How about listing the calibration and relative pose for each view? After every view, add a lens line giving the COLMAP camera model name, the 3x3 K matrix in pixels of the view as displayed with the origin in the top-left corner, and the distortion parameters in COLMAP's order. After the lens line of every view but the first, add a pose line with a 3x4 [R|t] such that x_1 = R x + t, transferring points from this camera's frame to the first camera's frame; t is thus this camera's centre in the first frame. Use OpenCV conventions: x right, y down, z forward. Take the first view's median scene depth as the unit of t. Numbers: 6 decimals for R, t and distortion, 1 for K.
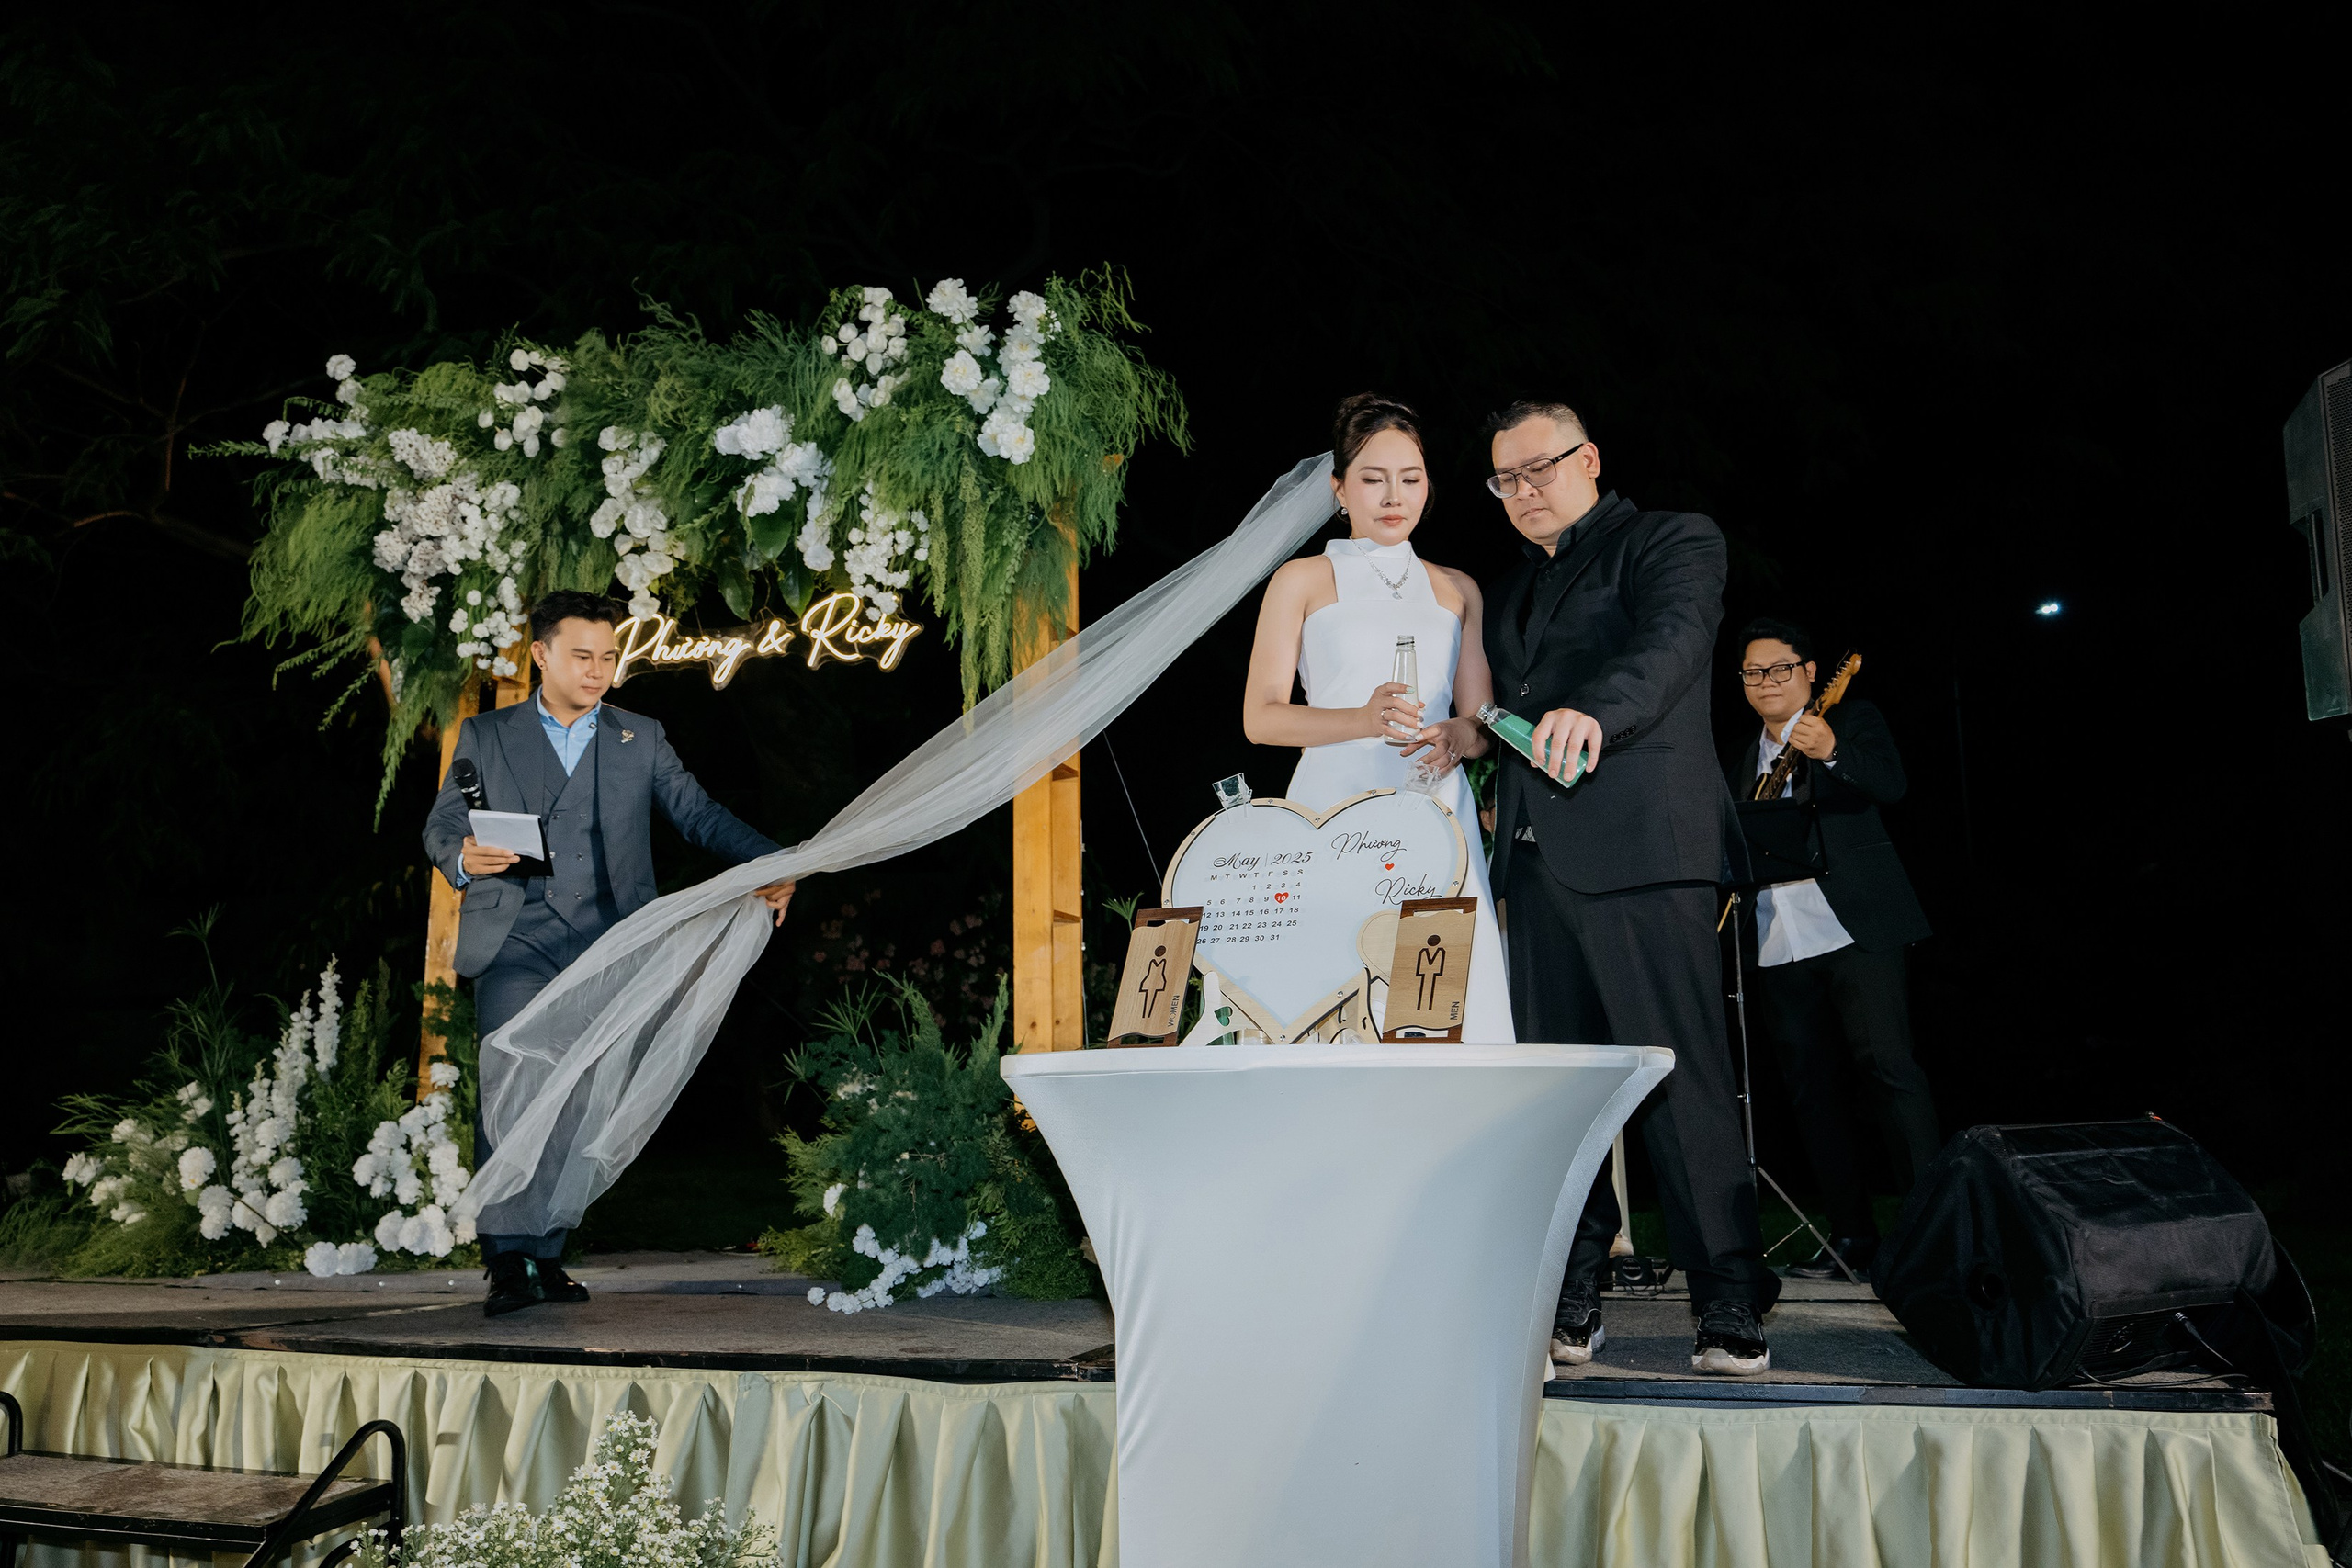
lens RADIAL K [[1866.6, 0, 1177.2], [0, 1866.6, 763.2], [0, 0, 1]] dist [-0.008507, 0.017260]
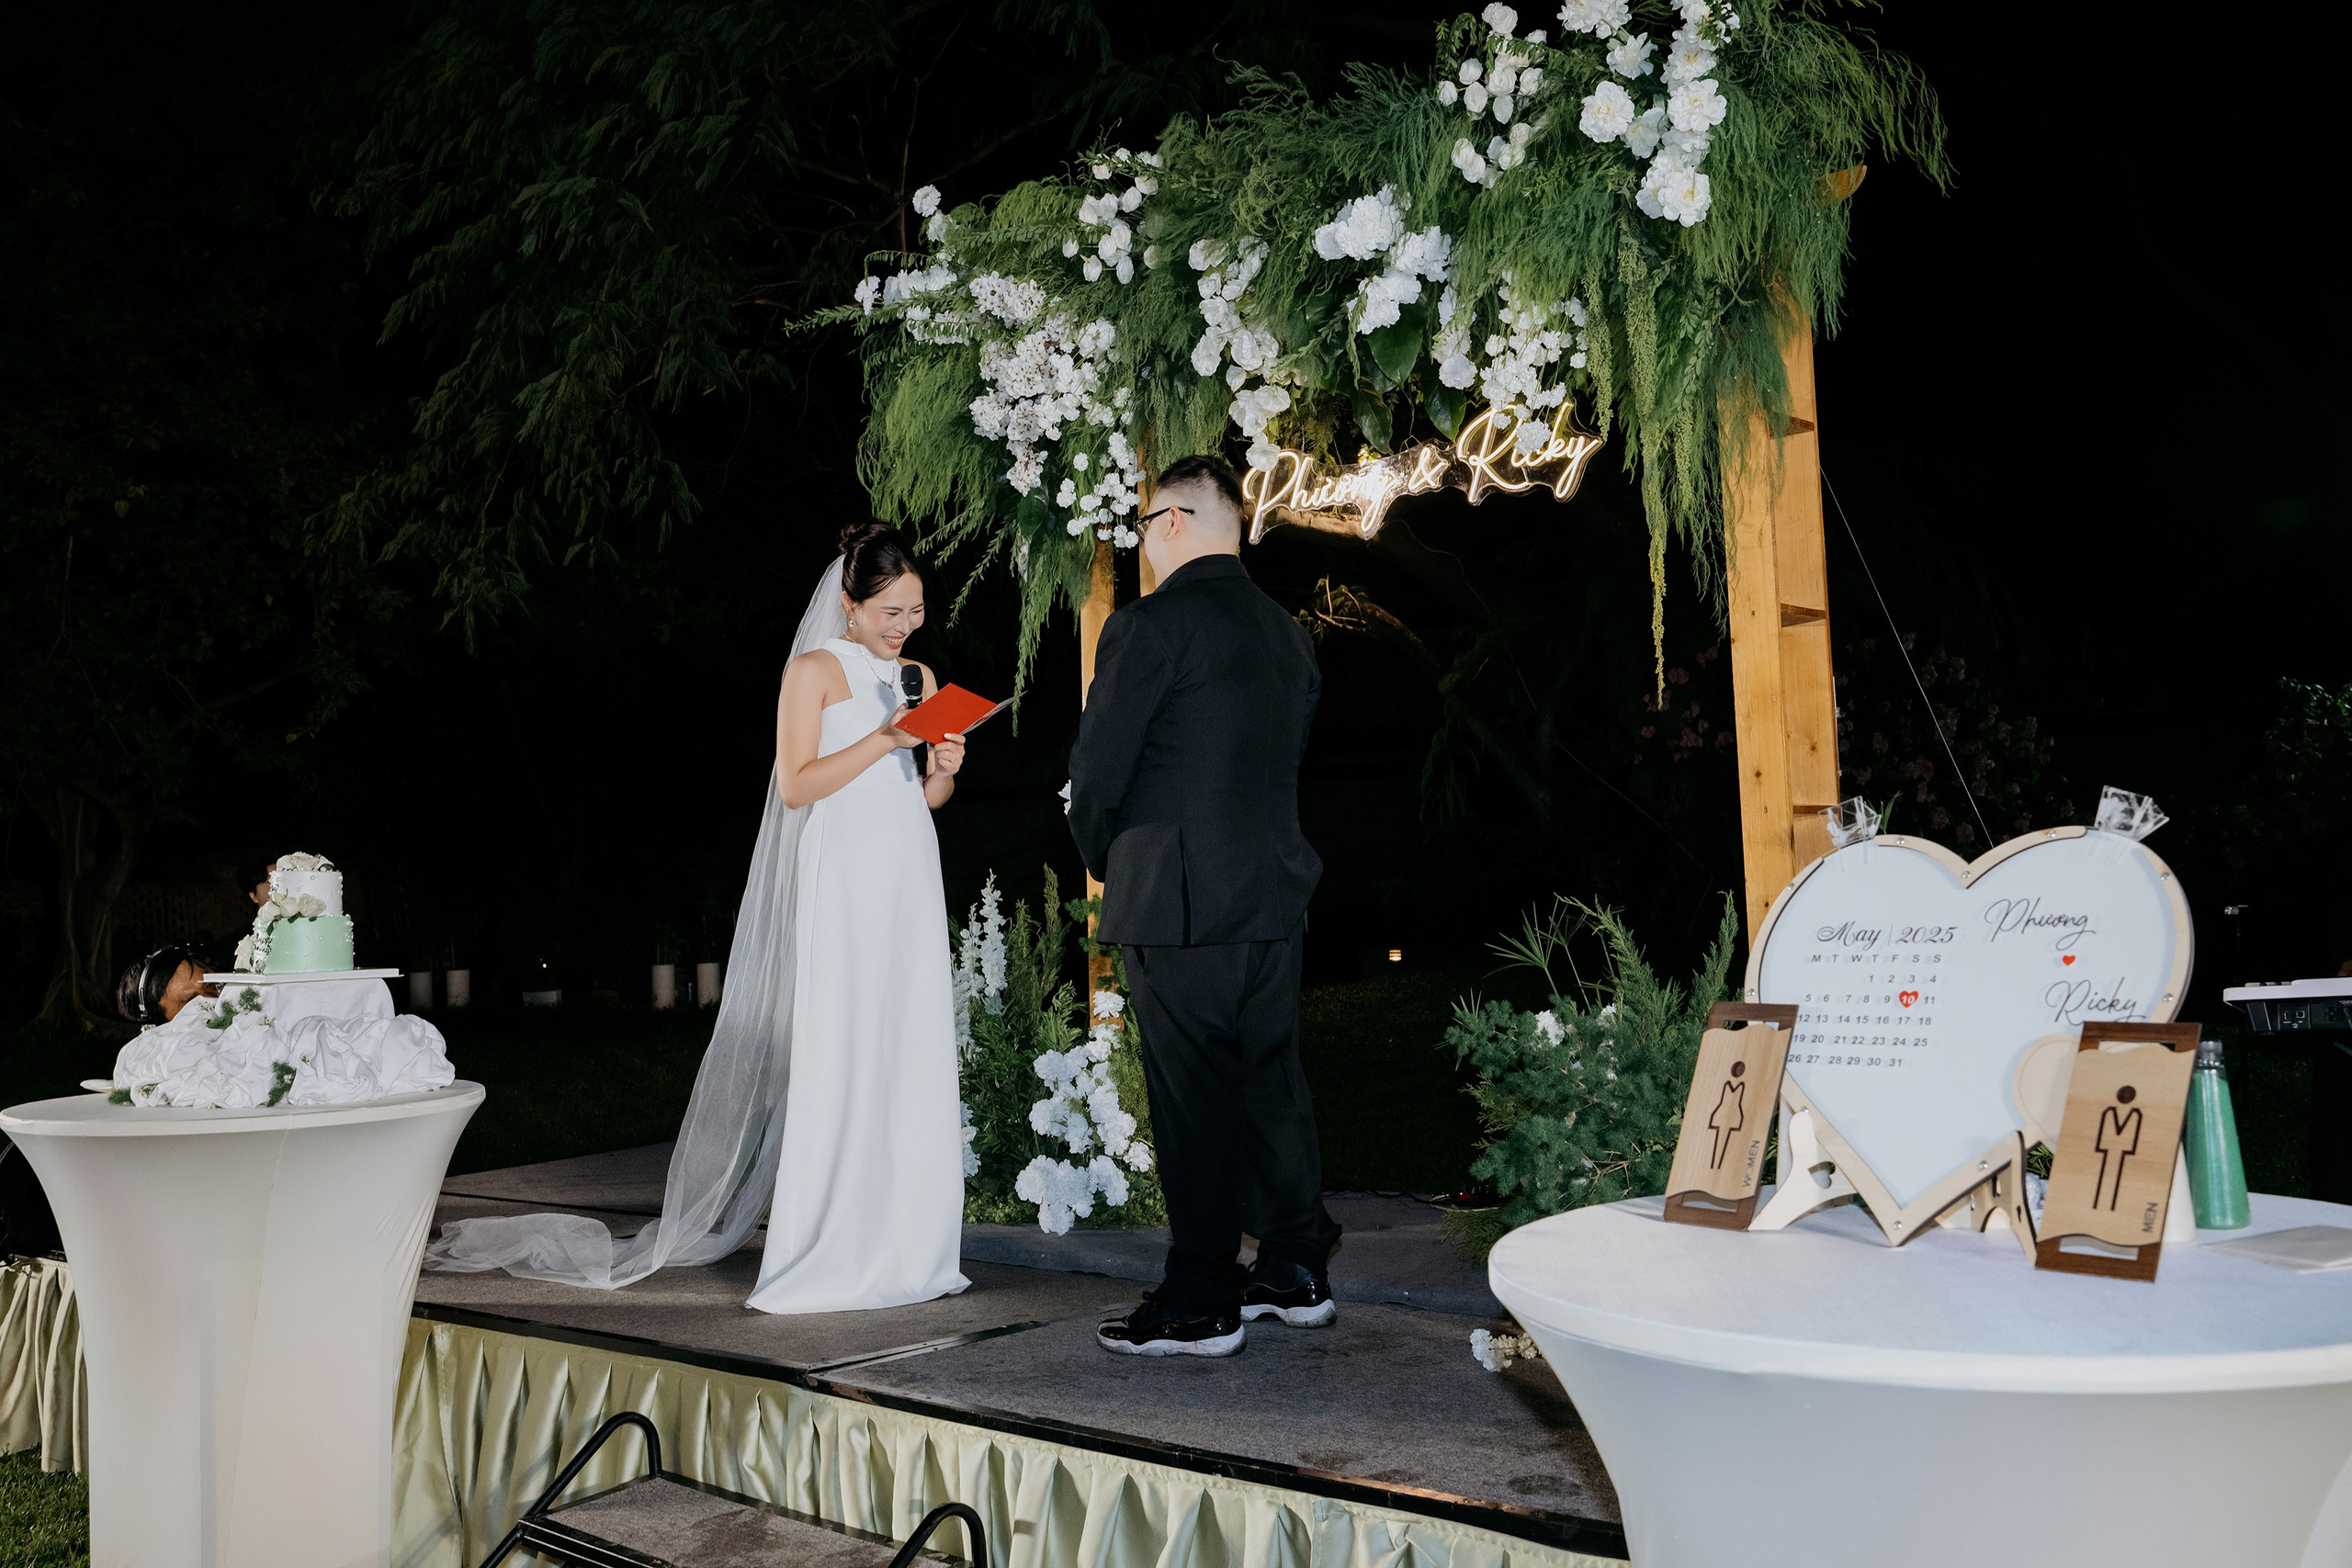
lens RADIAL K [[2206.7, 0, 1159.0], [0, 2206.7, 761.4], [0, 0, 1]] dist [0.018559, 0.000000]
pose [[0.906454, -0.044777, -0.419925, 0.074402], [0.103210, 0.987699, 0.117471, -0.067988], [0.409499, -0.149822, 0.899924, 0.082902]]
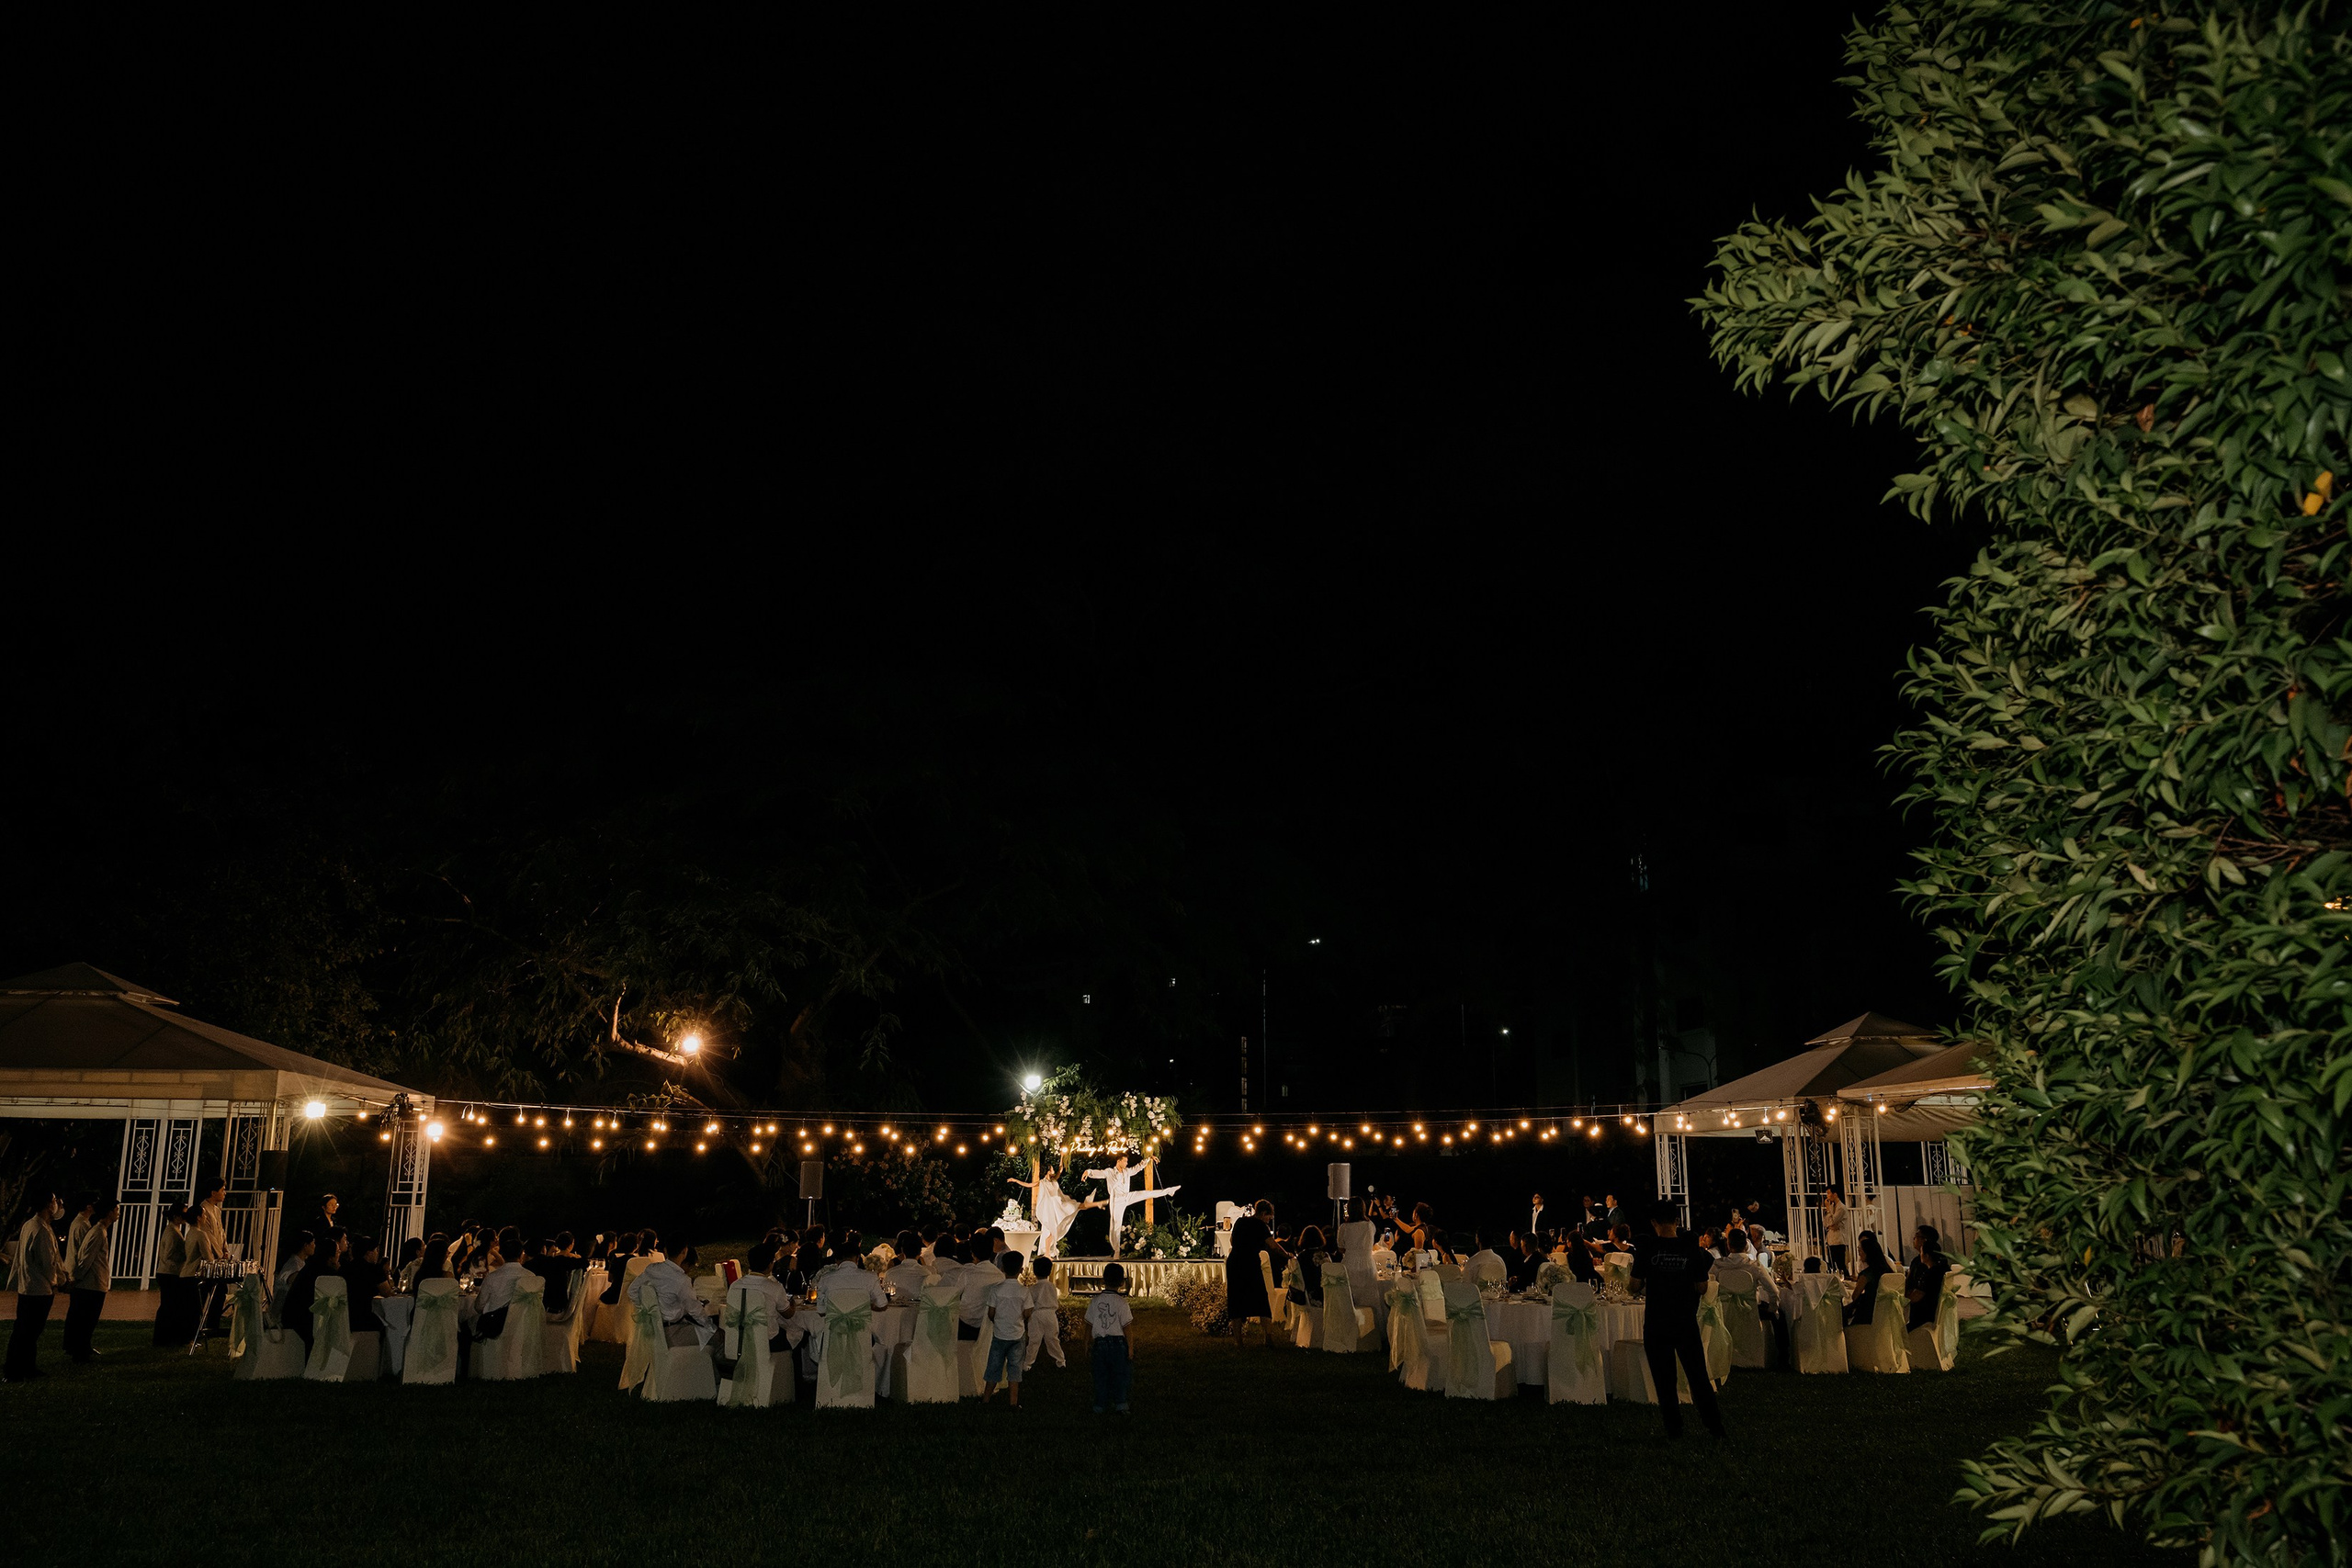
lens RADIAL K [[1866.6, 0, 1174.0], [0, 1866.6, 791.5], [0, 0, 1]] dist [-0.008507, 0.017260]
pose [[0.932267, 0.090491, 0.350271, -2.146854], [-0.078312, 0.995733, -0.048810, -0.910942], [-0.353193, 0.018074, 0.935376, -4.520294]]
